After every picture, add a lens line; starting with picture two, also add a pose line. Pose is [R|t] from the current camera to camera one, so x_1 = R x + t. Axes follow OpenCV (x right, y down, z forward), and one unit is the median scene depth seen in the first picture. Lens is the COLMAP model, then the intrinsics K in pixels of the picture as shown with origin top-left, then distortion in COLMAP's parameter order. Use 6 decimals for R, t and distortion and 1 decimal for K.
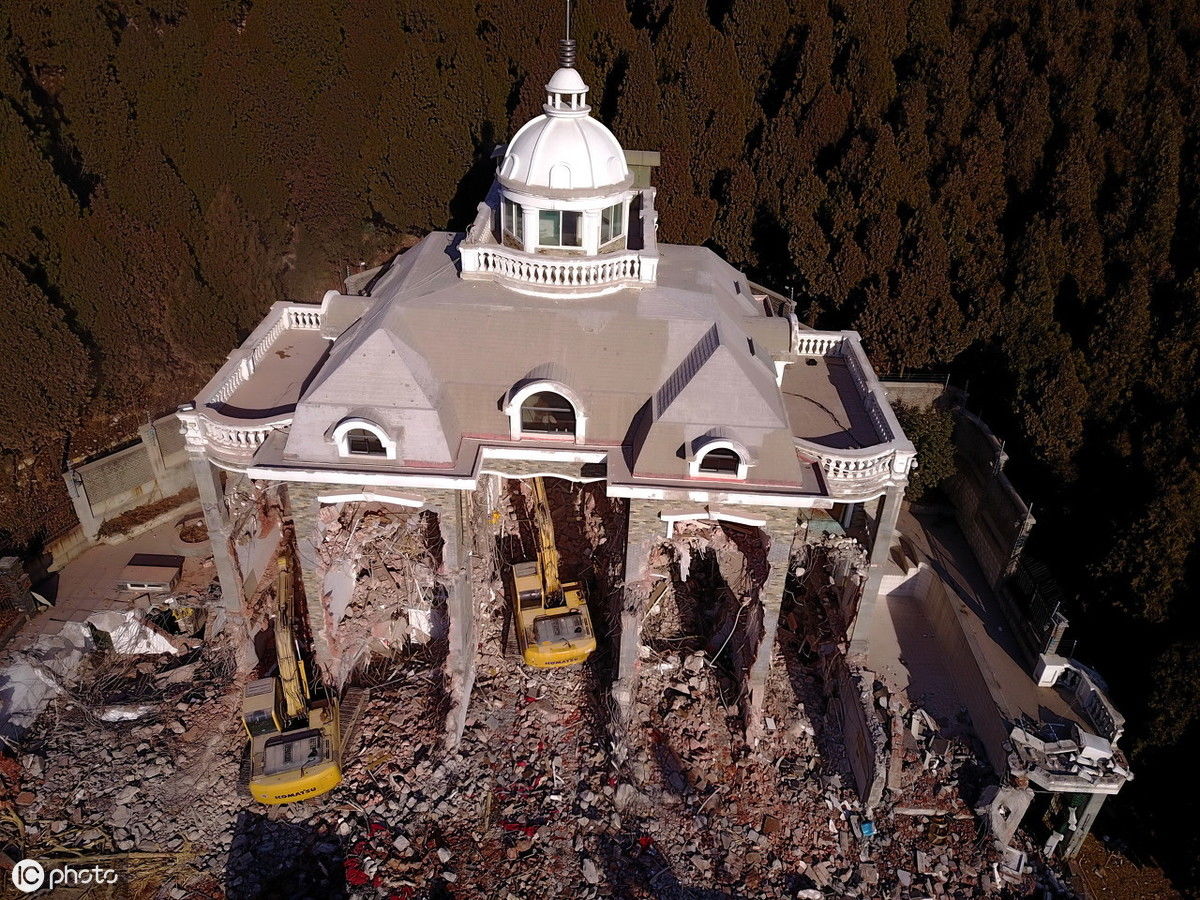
lens RADIAL K [[887.6, 0, 602.6], [0, 887.6, 450.4], [0, 0, 1]] dist [0.009171, -0.001179]
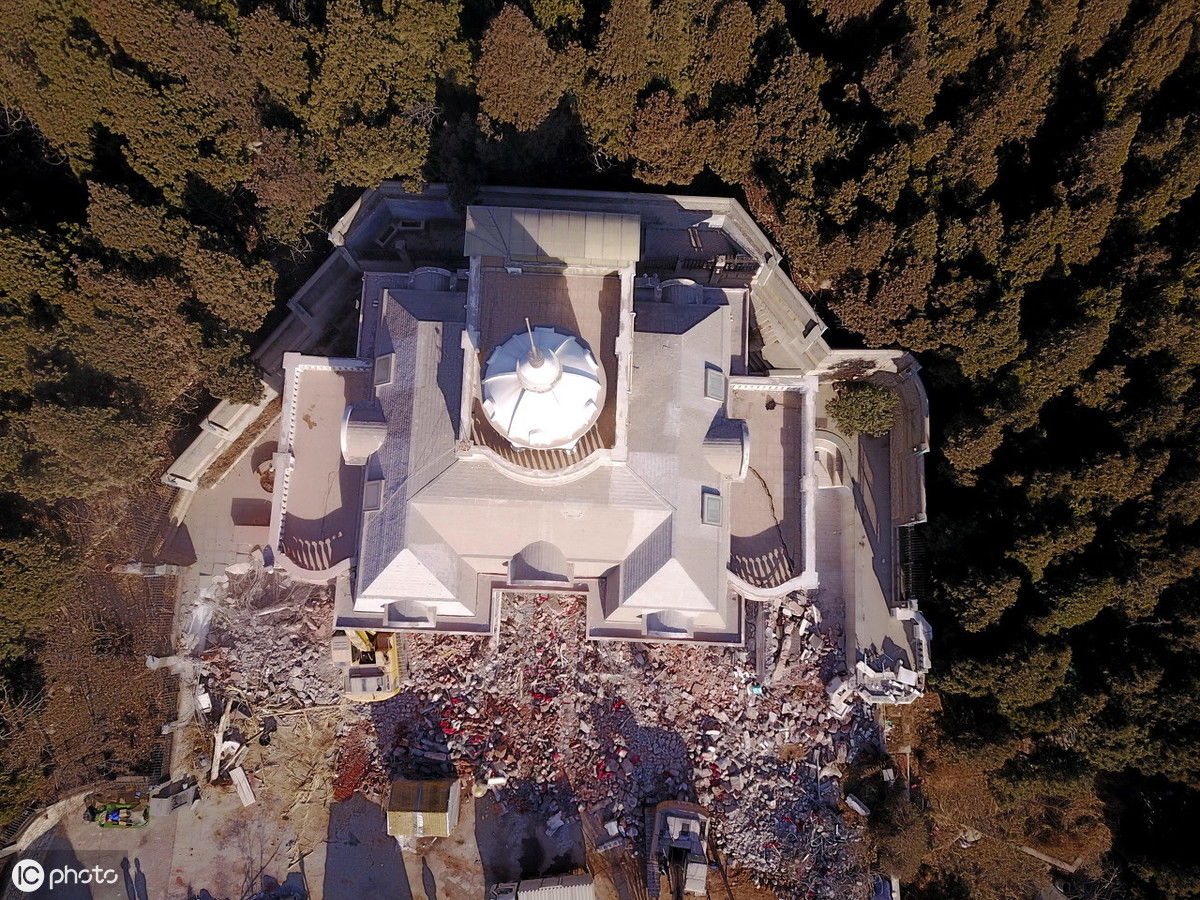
lens RADIAL K [[887.6, 0, 602.2], [0, 887.6, 448.6], [0, 0, 1]] dist [0.009171, -0.001179]
pose [[0.999588, 0.001536, -0.028653, 0.062721], [0.020065, 0.676427, 0.736237, -1.059770], [0.020512, -0.736508, 0.676117, 0.225476]]
